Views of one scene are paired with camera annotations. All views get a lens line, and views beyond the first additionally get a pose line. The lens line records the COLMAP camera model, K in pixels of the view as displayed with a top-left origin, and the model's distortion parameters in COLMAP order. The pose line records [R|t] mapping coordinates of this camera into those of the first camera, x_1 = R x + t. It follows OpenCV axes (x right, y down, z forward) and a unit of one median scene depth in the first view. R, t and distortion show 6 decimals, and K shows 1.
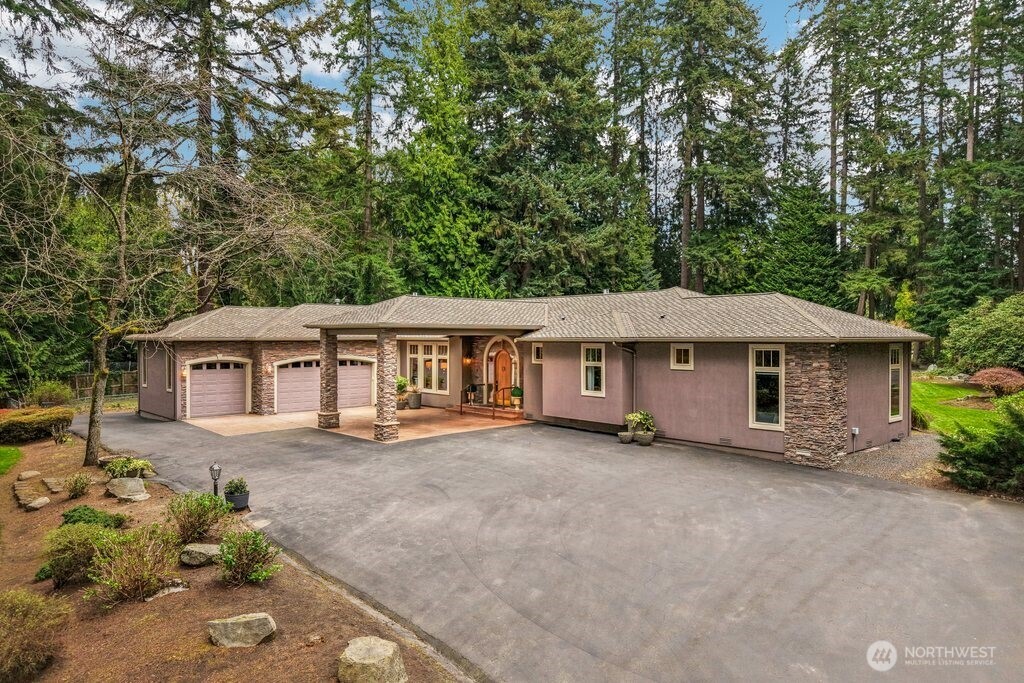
lens RADIAL K [[681.1, 0, 512.0], [0, 681.1, 341.5], [0, 0, 1]] dist [0.004534, 0.001272]
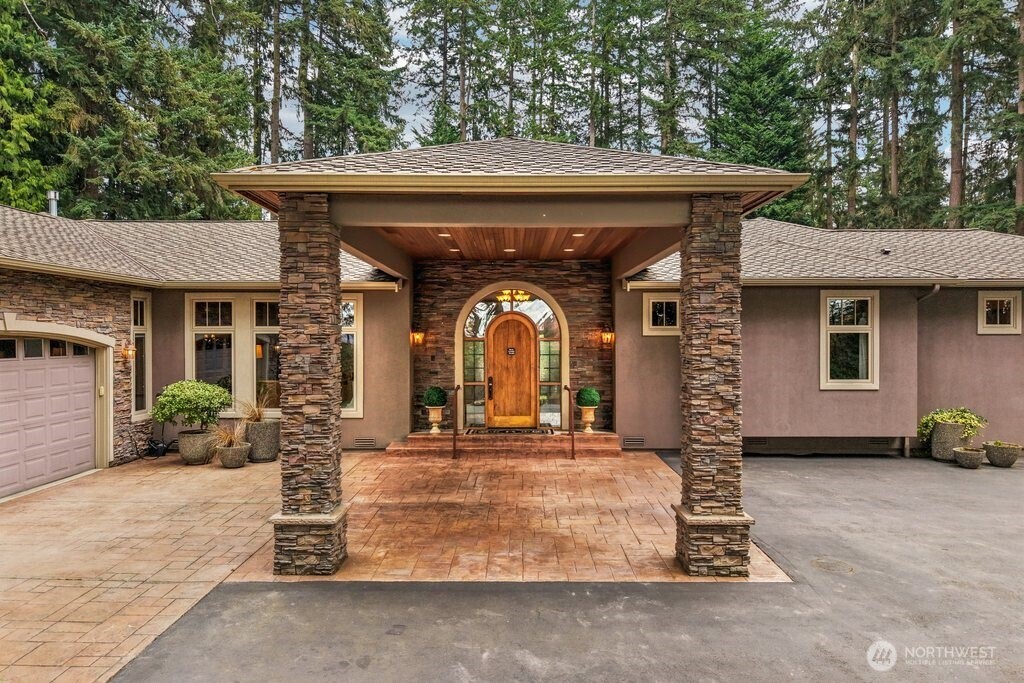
lens RADIAL K [[681.1, 0, 512.0], [0, 681.1, 341.5], [0, 0, 1]] dist [0.004534, 0.001272]
pose [[0.664758, -0.005249, 0.747040, -0.386388], [0.007258, 0.999974, 0.000568, 0.034363], [-0.747023, 0.005044, 0.664779, 0.714607]]
